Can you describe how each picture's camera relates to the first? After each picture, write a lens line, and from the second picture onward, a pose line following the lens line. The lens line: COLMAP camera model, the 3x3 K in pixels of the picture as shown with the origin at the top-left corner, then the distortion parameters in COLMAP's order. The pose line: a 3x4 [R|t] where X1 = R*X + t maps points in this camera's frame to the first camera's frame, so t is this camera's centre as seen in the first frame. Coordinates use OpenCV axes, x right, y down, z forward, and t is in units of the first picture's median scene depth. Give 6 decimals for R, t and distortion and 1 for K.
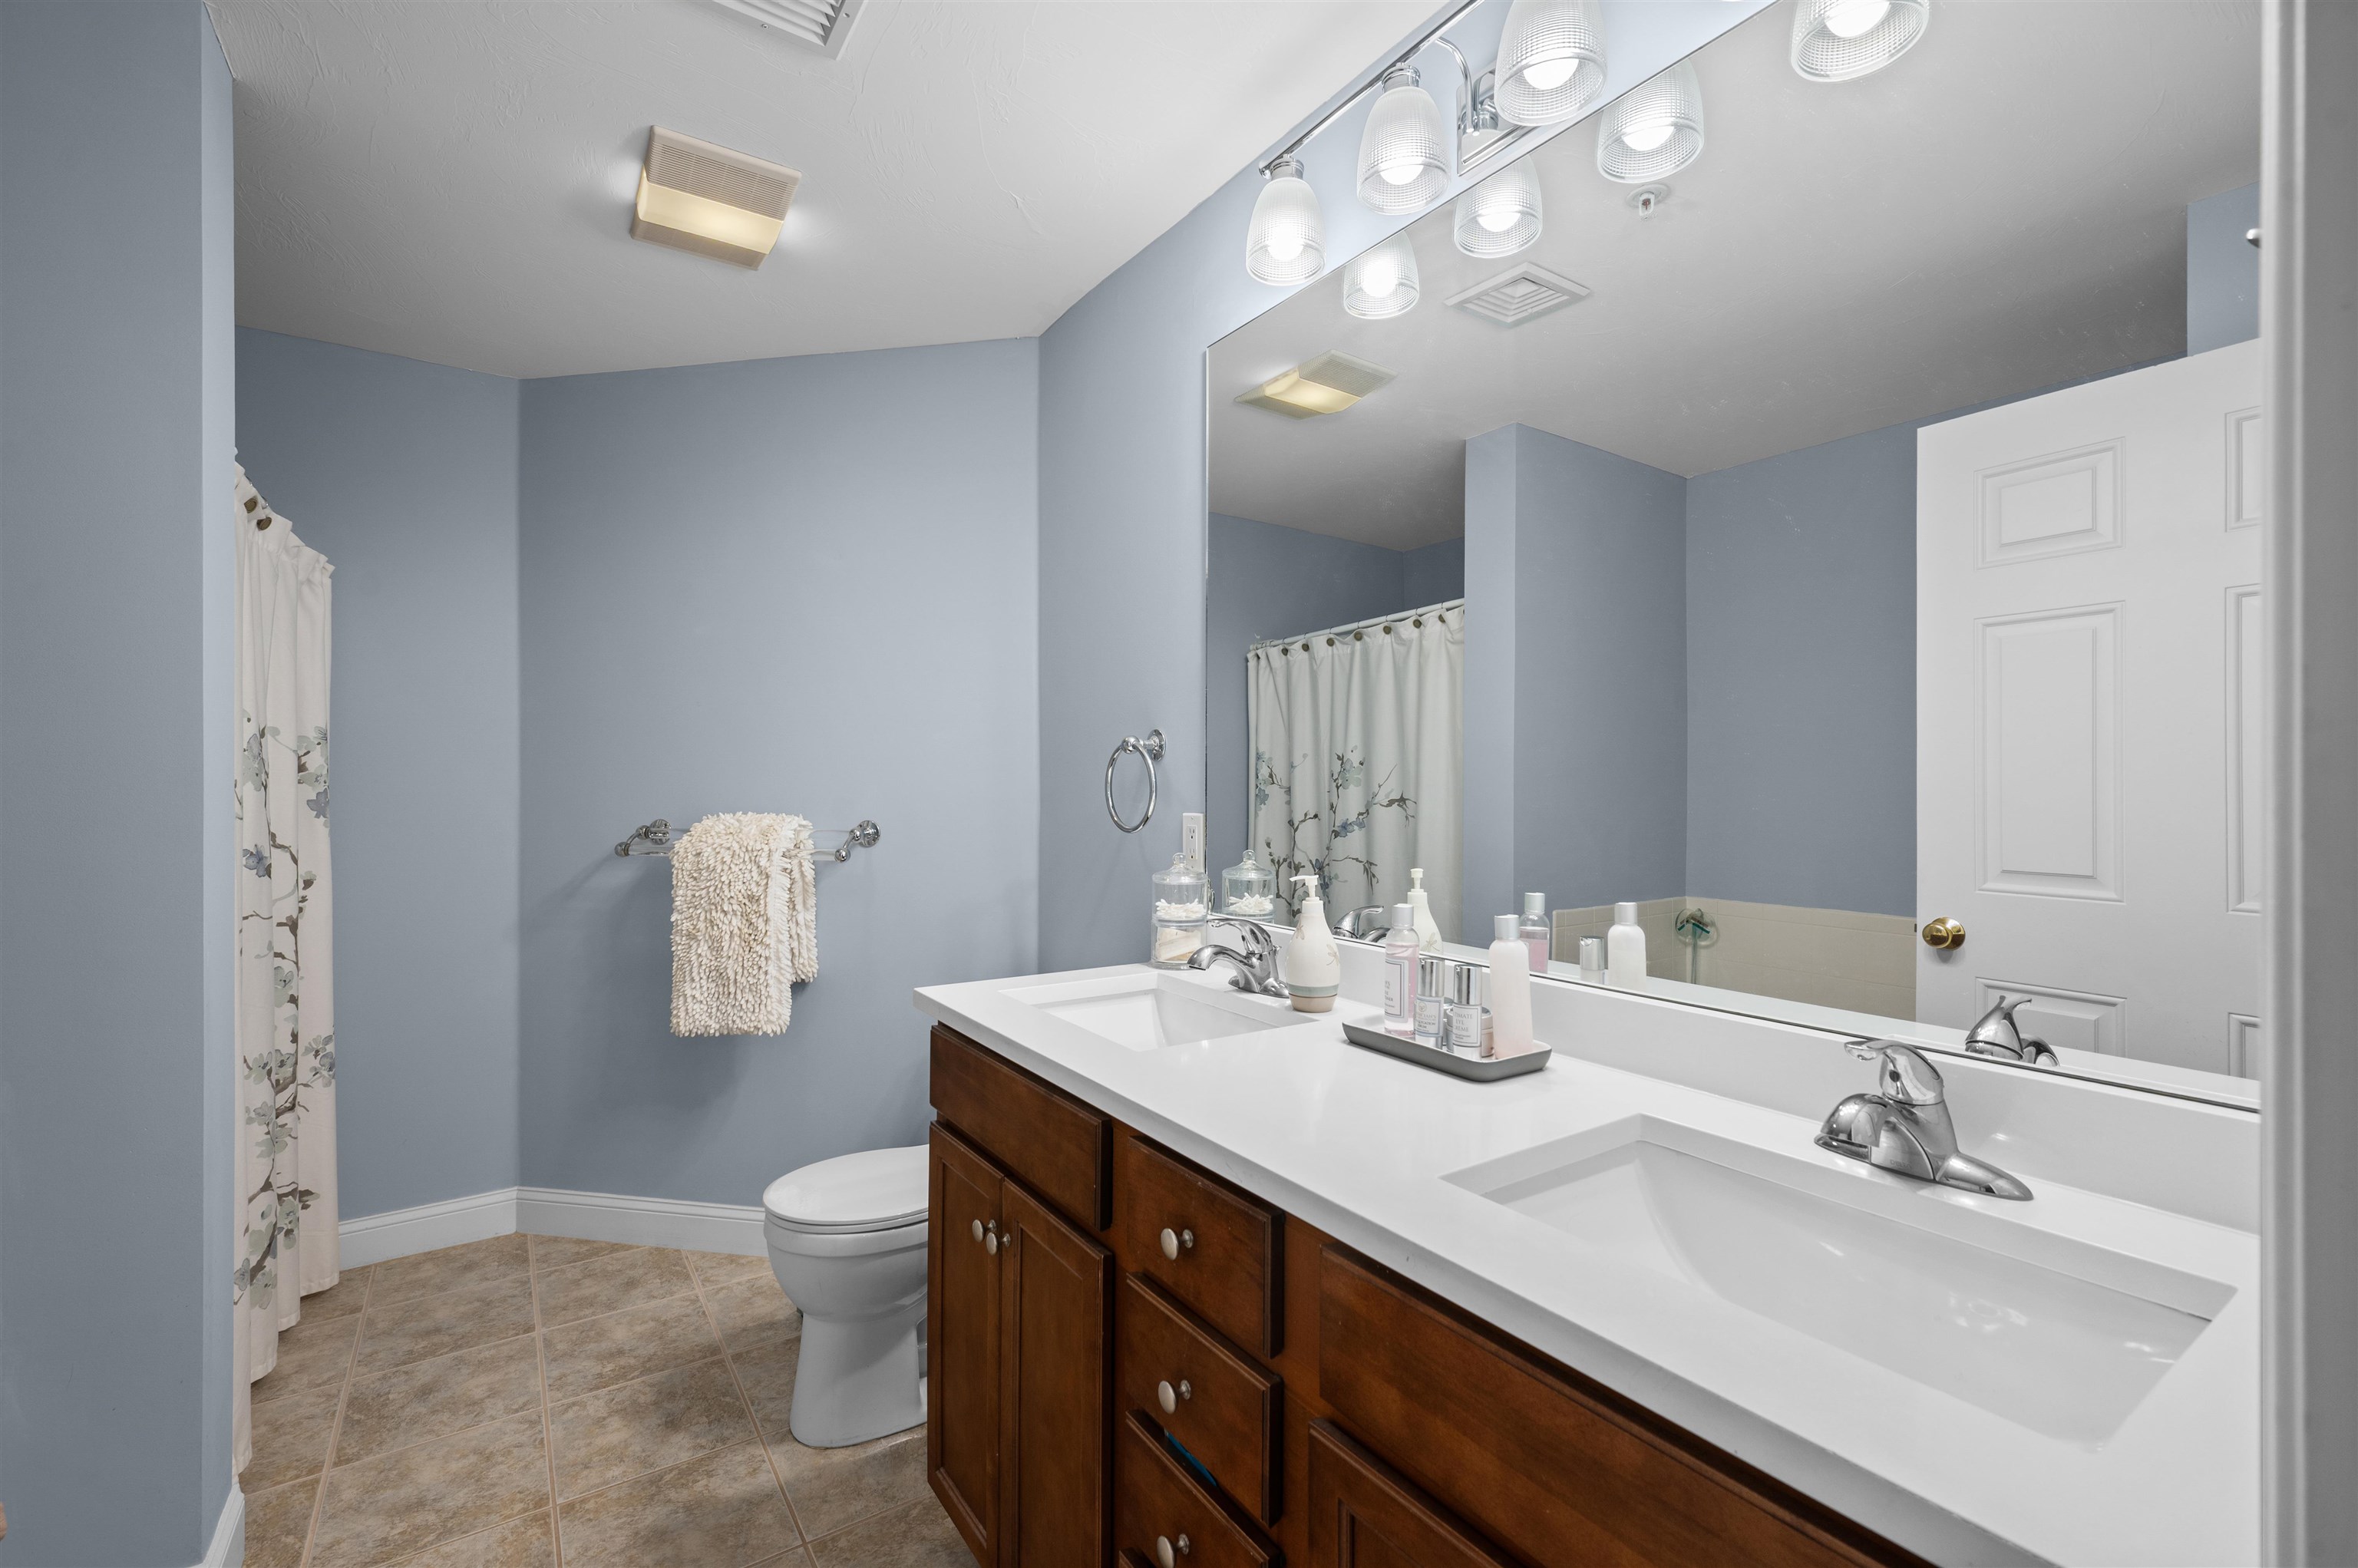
lens RADIAL K [[1007.7, 0, 1174.8], [0, 1007.7, 781.9], [0, 0, 1]] dist [-0.000356, -0.000016]
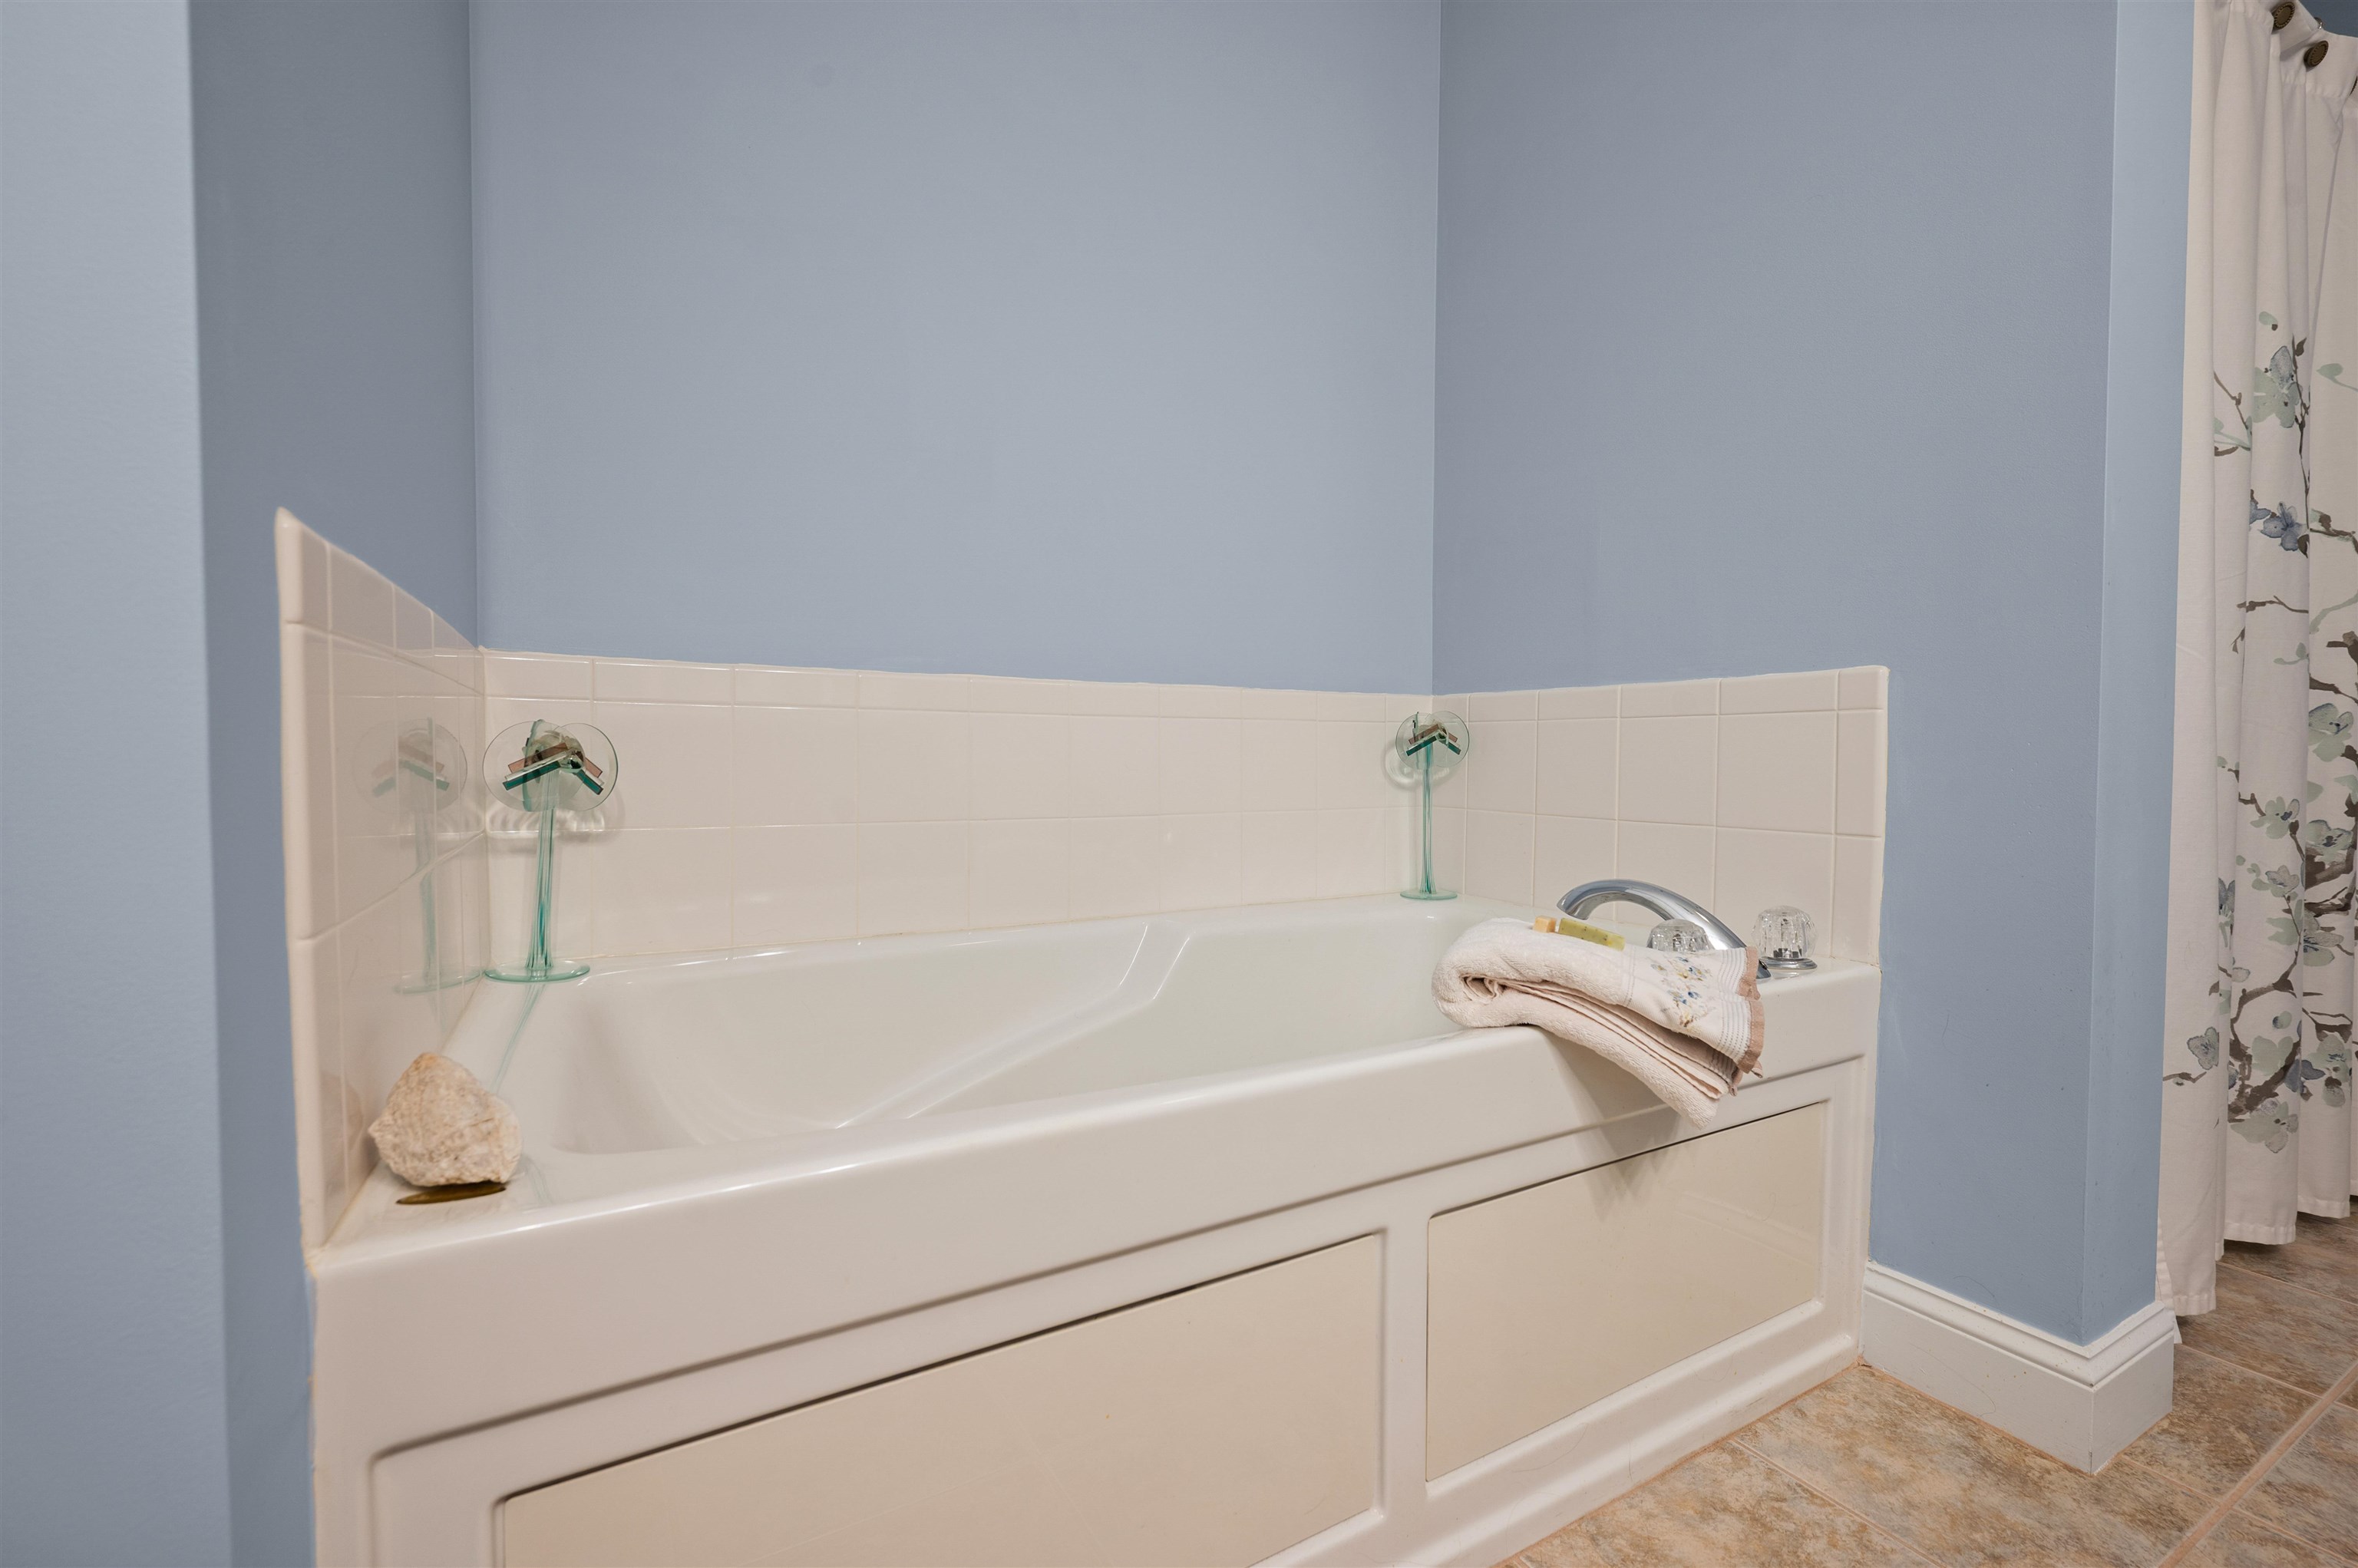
lens RADIAL K [[1007.7, 0, 1179.6], [0, 1007.7, 781.4], [0, 0, 1]] dist [-0.000356, -0.000016]
pose [[-0.079820, 0.024942, -0.996497, -0.134700], [-0.001233, 0.999684, 0.025120, 0.241305], [0.996809, 0.003234, -0.079764, 0.280100]]
